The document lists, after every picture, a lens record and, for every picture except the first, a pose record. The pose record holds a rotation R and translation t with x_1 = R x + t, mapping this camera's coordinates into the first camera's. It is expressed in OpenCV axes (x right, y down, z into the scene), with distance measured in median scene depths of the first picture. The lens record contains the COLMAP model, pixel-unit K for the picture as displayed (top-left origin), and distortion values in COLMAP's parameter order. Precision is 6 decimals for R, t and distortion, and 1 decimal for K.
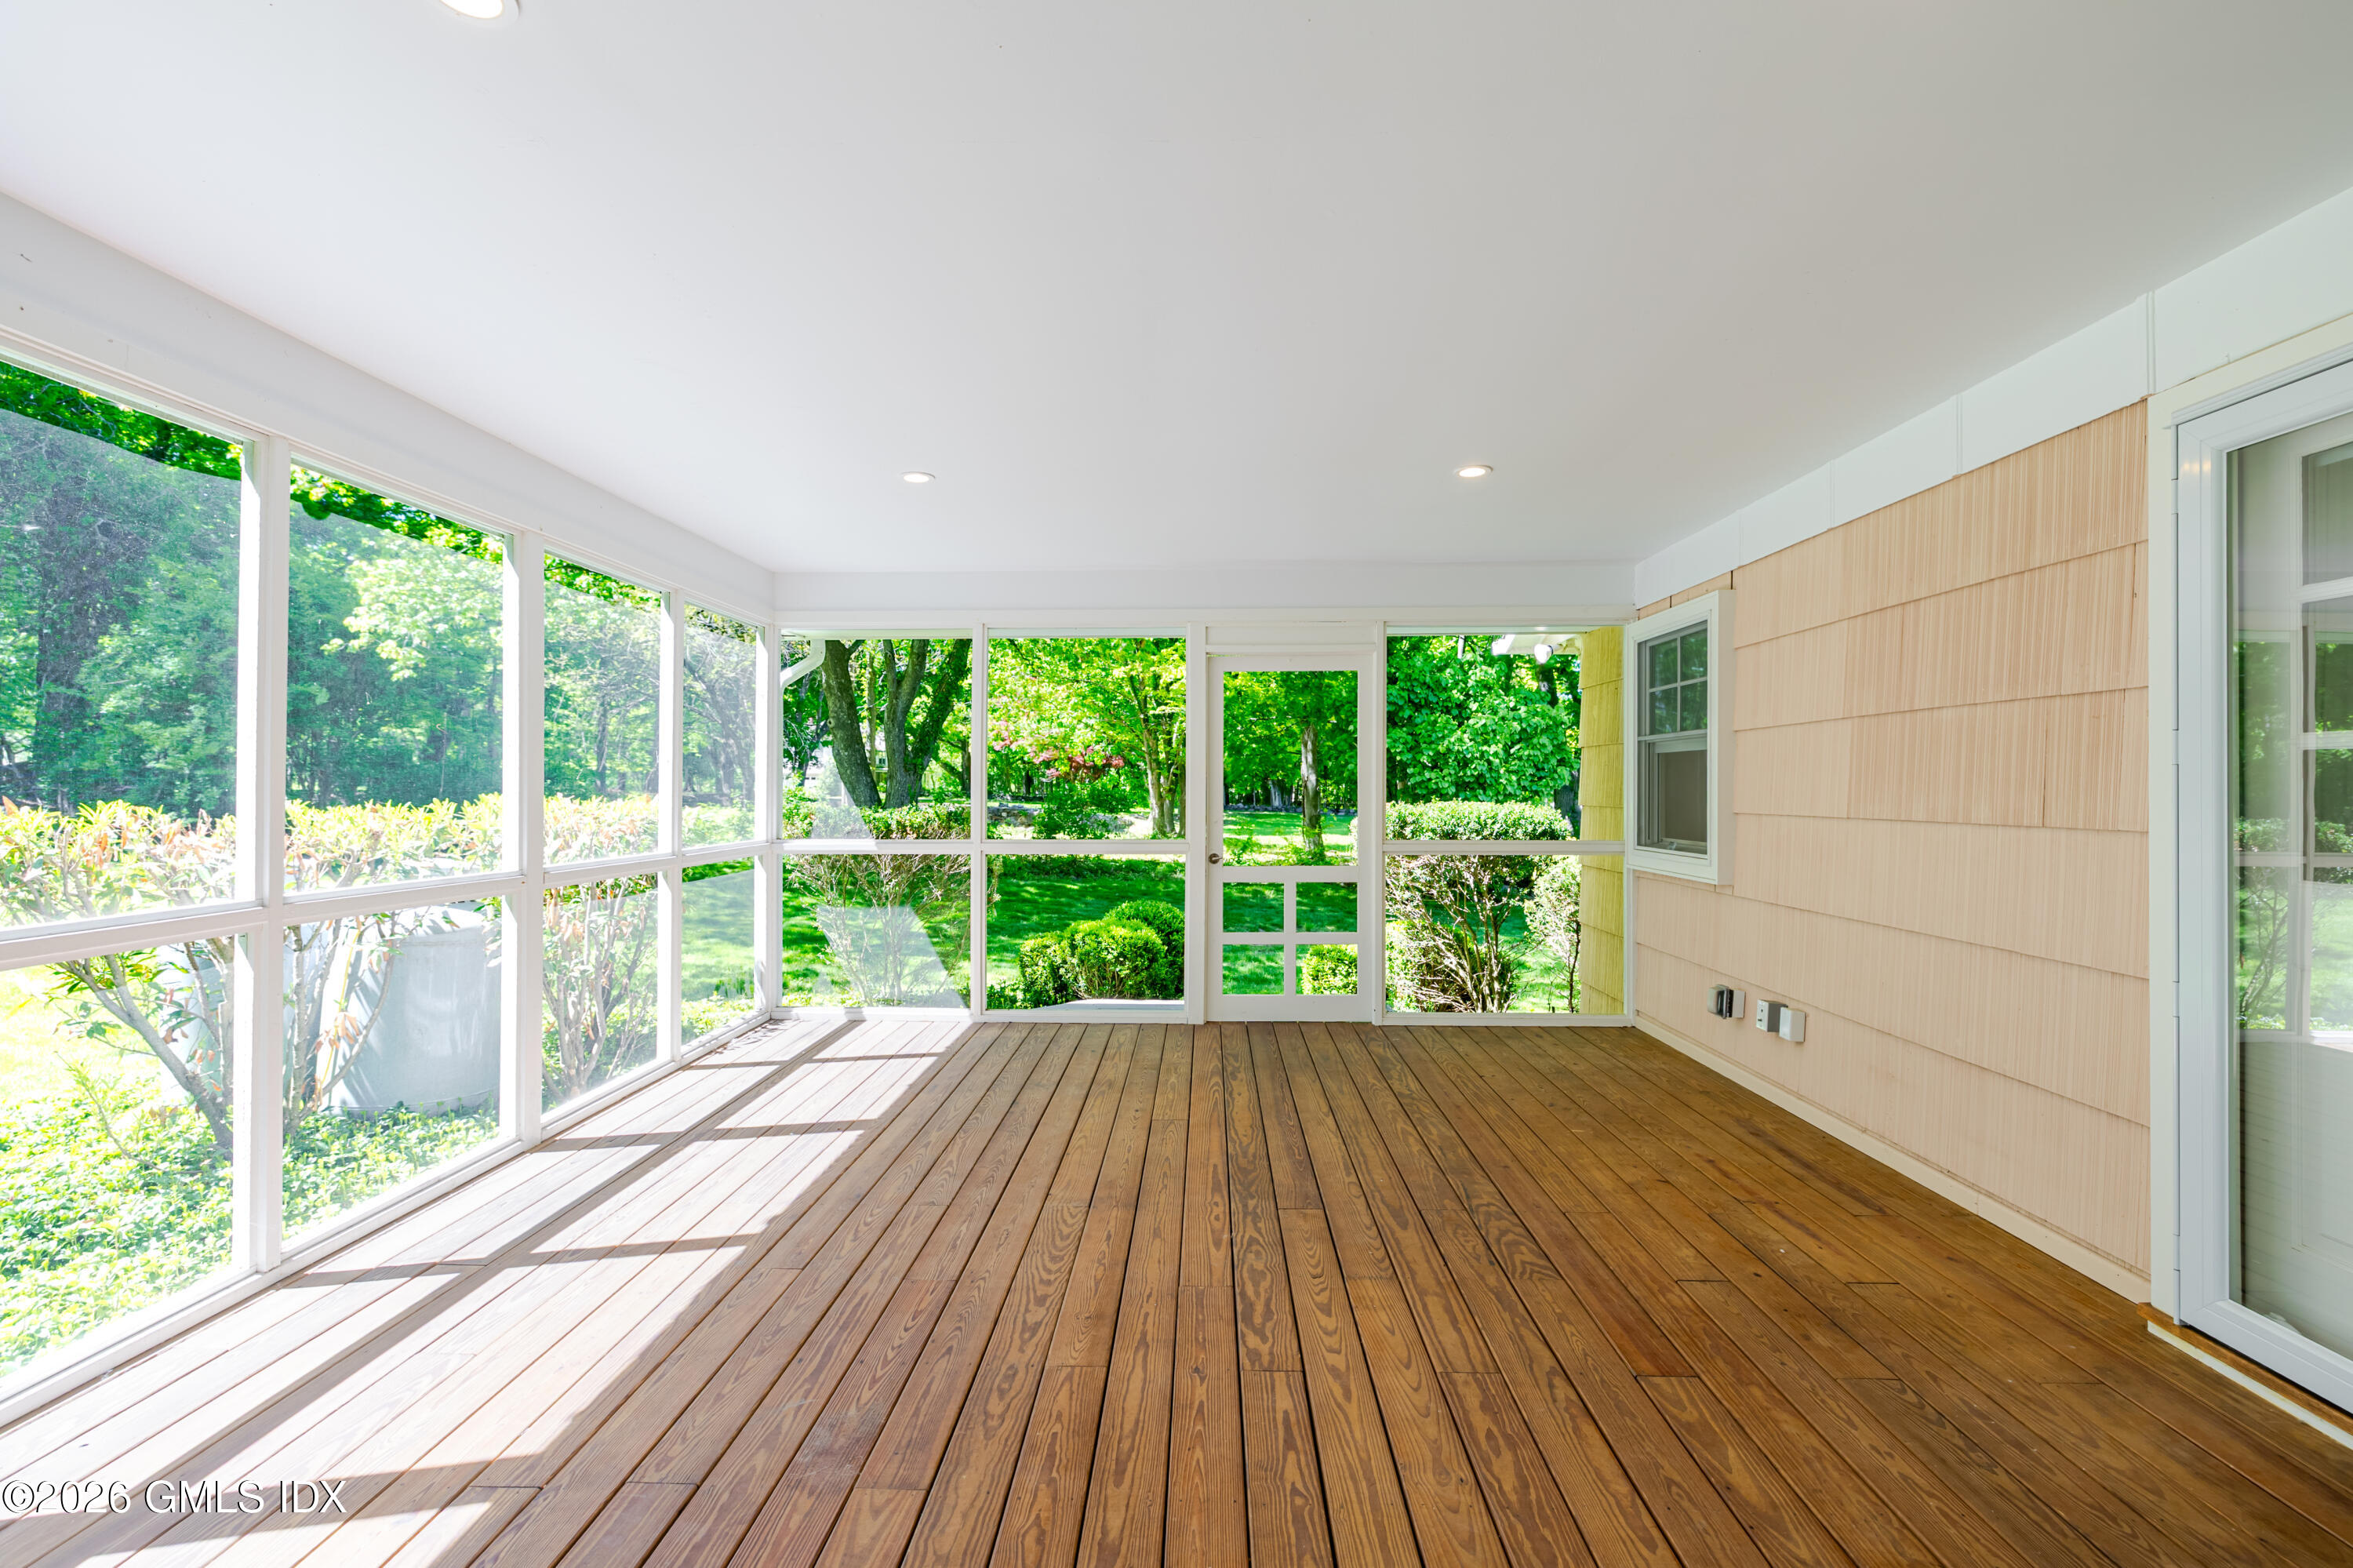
lens RADIAL K [[991.8, 0, 1187.5], [0, 991.8, 785.6], [0, 0, 1]] dist [-0.001365, 0.000576]
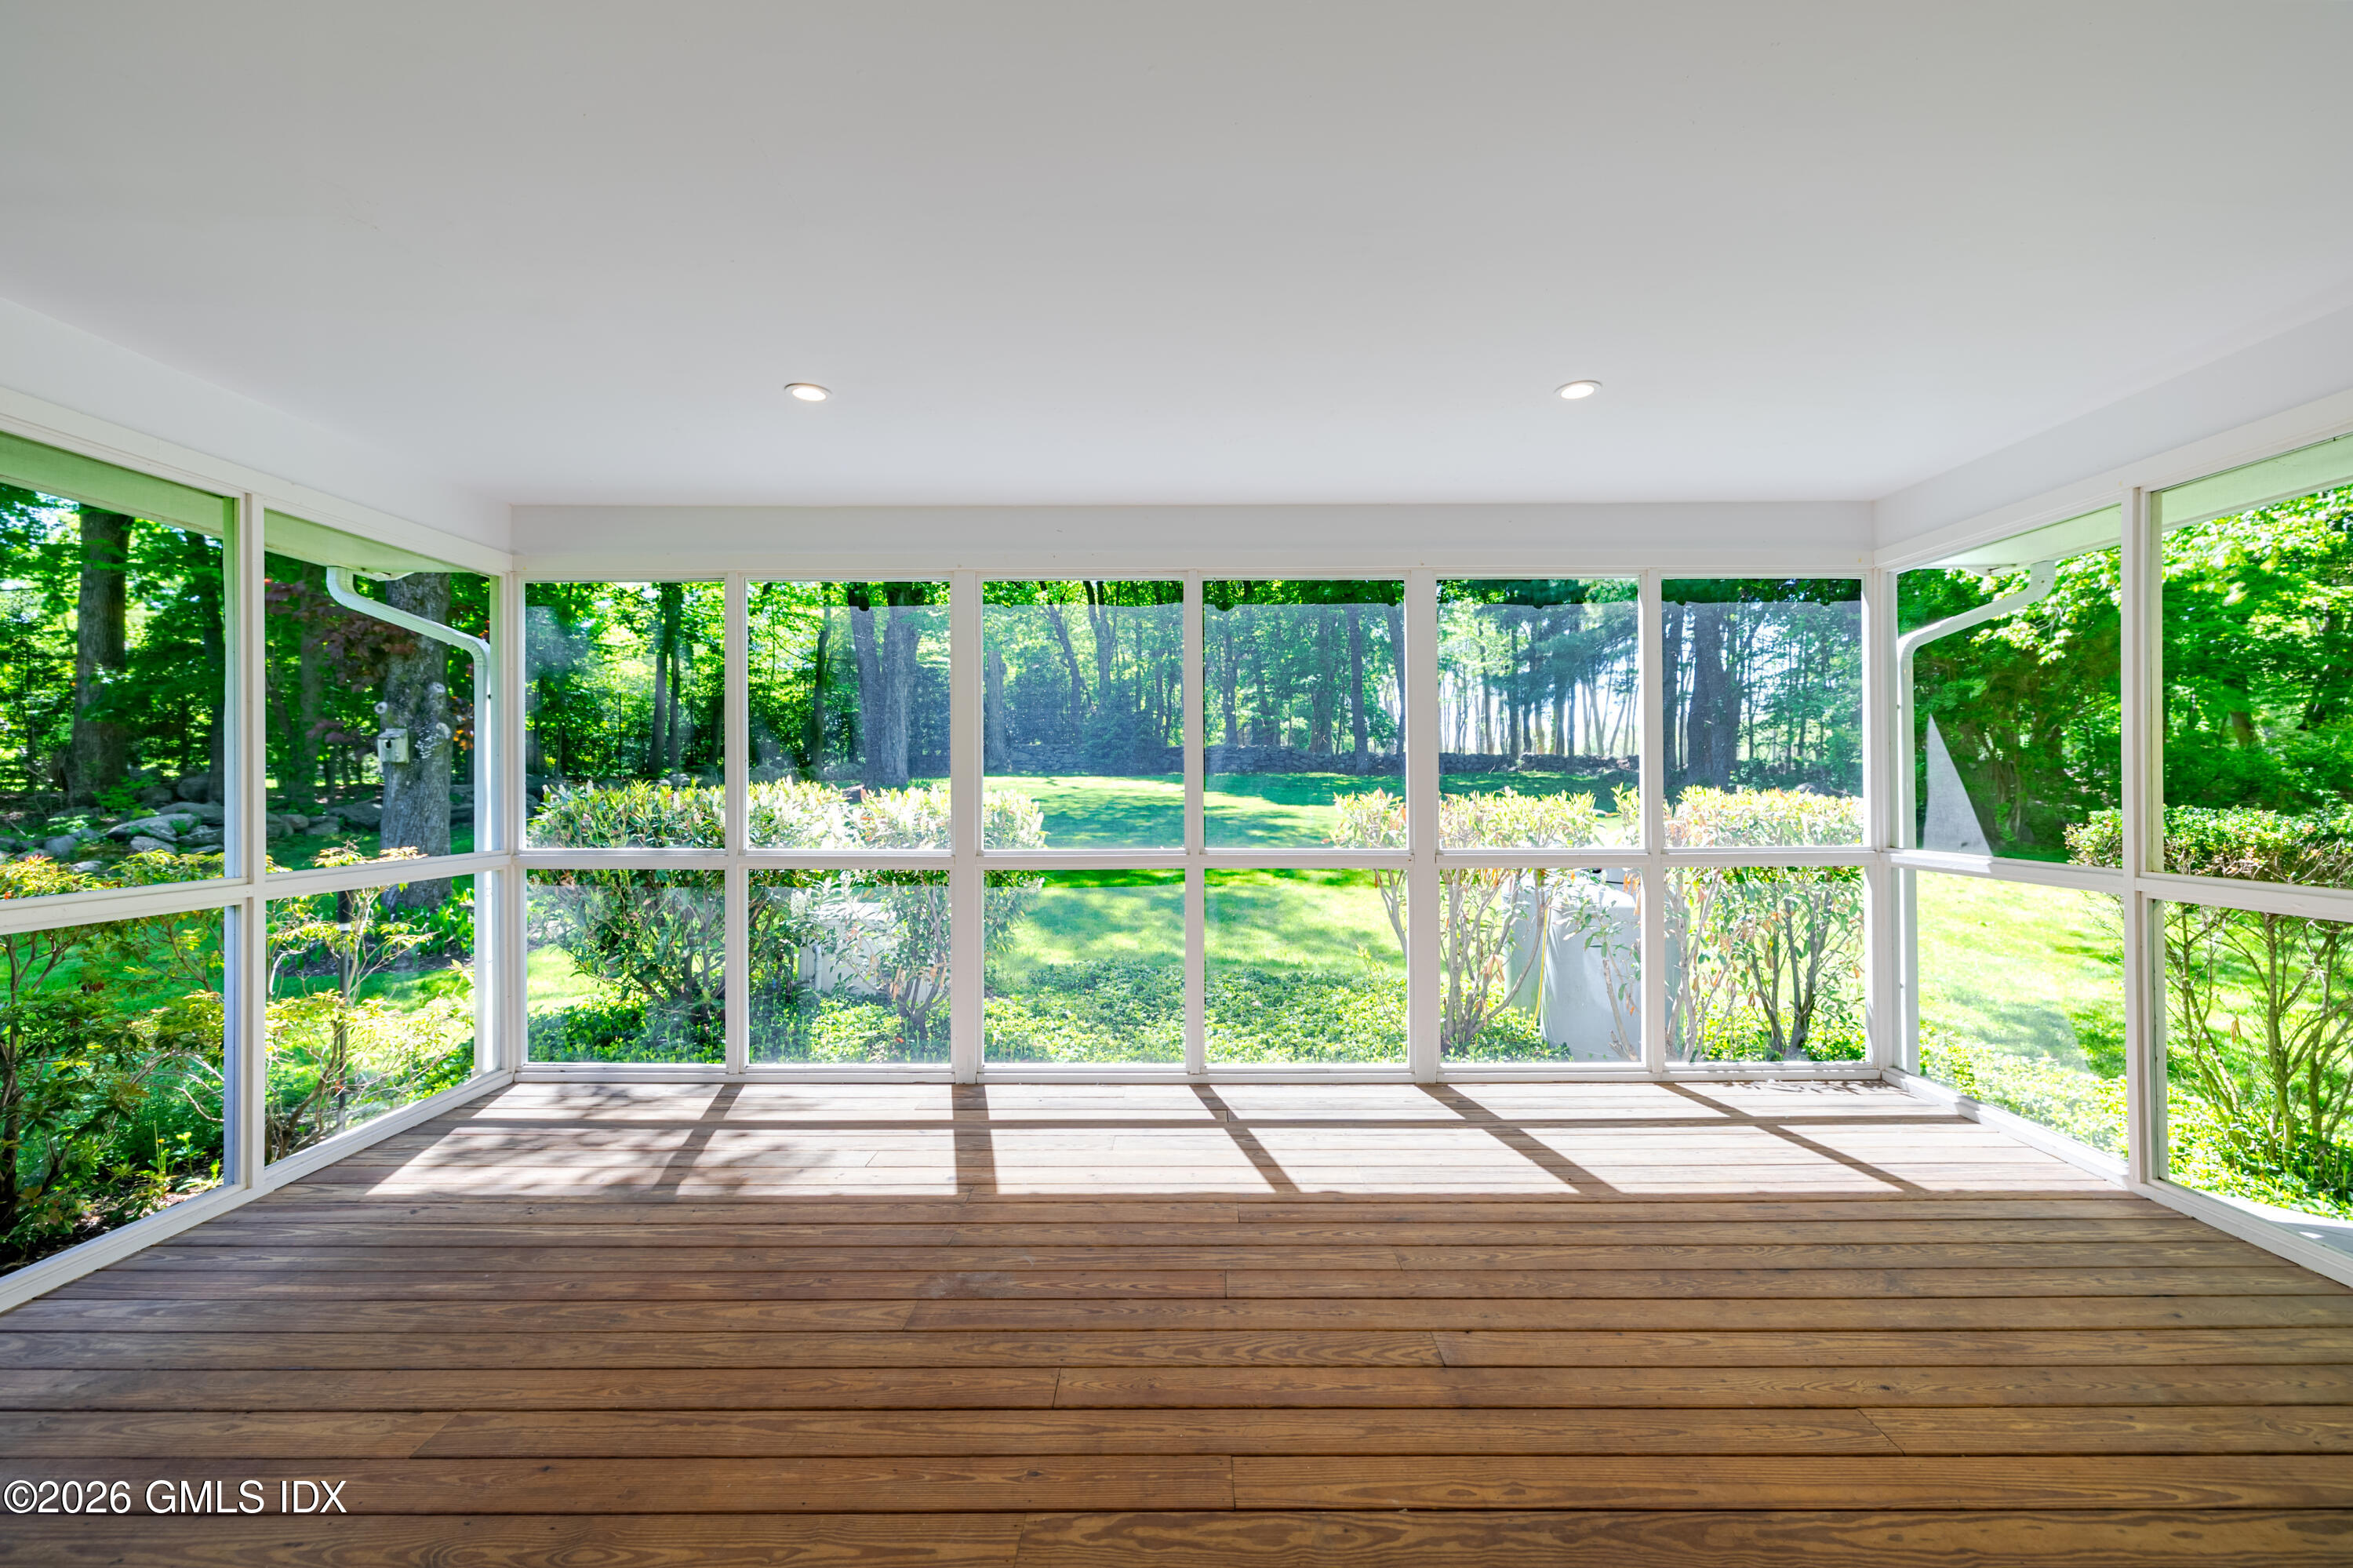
lens RADIAL K [[991.8, 0, 1184.9], [0, 991.8, 782.9], [0, 0, 1]] dist [-0.001365, 0.000576]
pose [[0.017075, -0.000200, -0.999854, 0.595173], [0.008460, 0.999964, -0.000056, 0.000097], [0.999818, -0.008458, 0.017076, 0.776924]]
